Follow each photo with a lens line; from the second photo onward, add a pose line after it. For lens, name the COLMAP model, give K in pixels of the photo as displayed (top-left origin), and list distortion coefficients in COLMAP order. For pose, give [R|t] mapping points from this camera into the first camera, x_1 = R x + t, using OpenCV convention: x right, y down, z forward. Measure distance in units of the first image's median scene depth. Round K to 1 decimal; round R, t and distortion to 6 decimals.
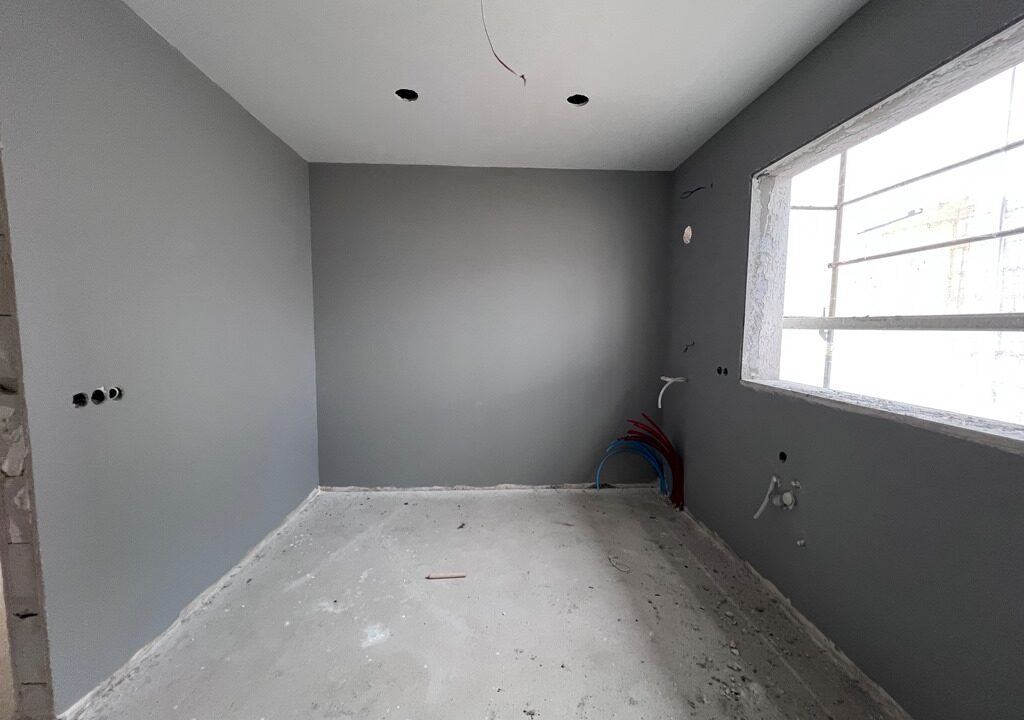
lens RADIAL K [[407.4, 0, 510.5], [0, 407.4, 361.8], [0, 0, 1]] dist [-0.000367, 0.000125]
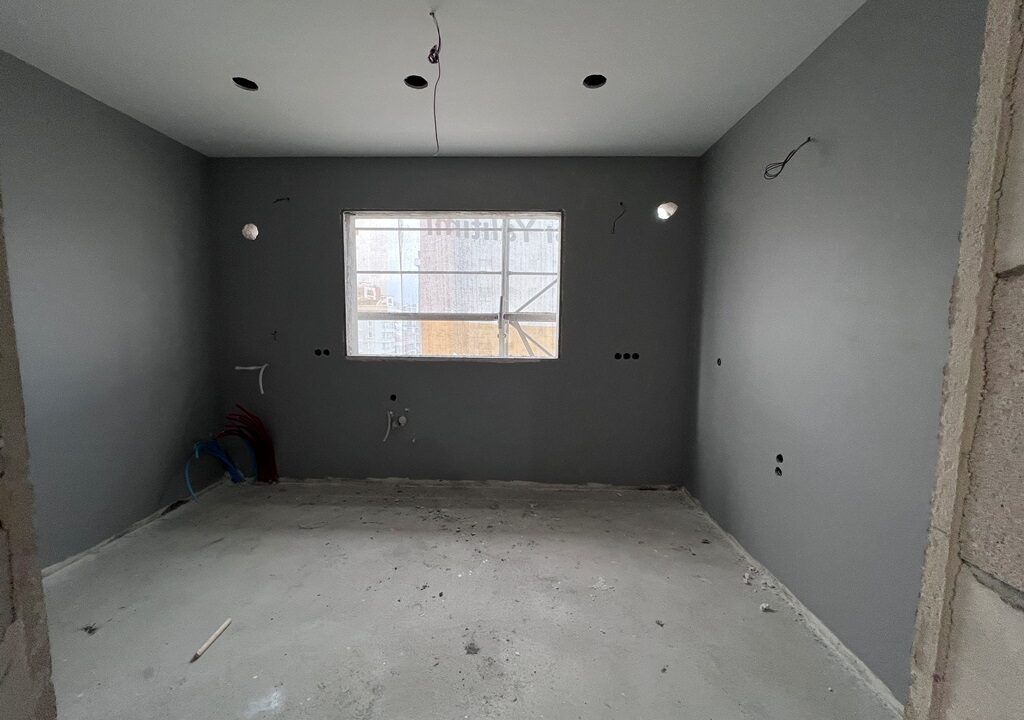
lens RADIAL K [[413.6, 0, 510.5], [0, 413.6, 361.6], [0, 0, 1]] dist [0.010433, -0.000776]
pose [[0.084329, -0.099817, 0.991426, -0.895202], [0.076527, 0.992680, 0.093434, -0.030859], [-0.993495, 0.067992, 0.091350, 0.348708]]
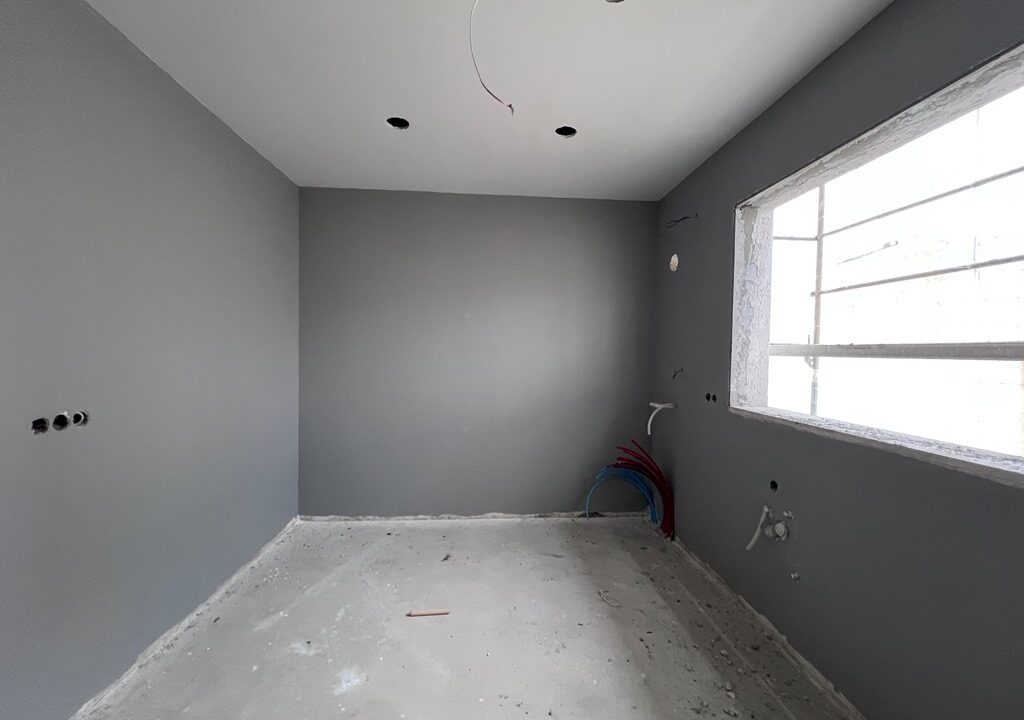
lens RADIAL K [[407.4, 0, 510.5], [0, 407.4, 361.9], [0, 0, 1]] dist [-0.000367, 0.000125]
pose [[0.999669, 0.007682, 0.024571, 0.006175], [-0.006233, 0.998268, -0.058495, -0.003714], [-0.024977, 0.058322, 0.997985, 0.015754]]
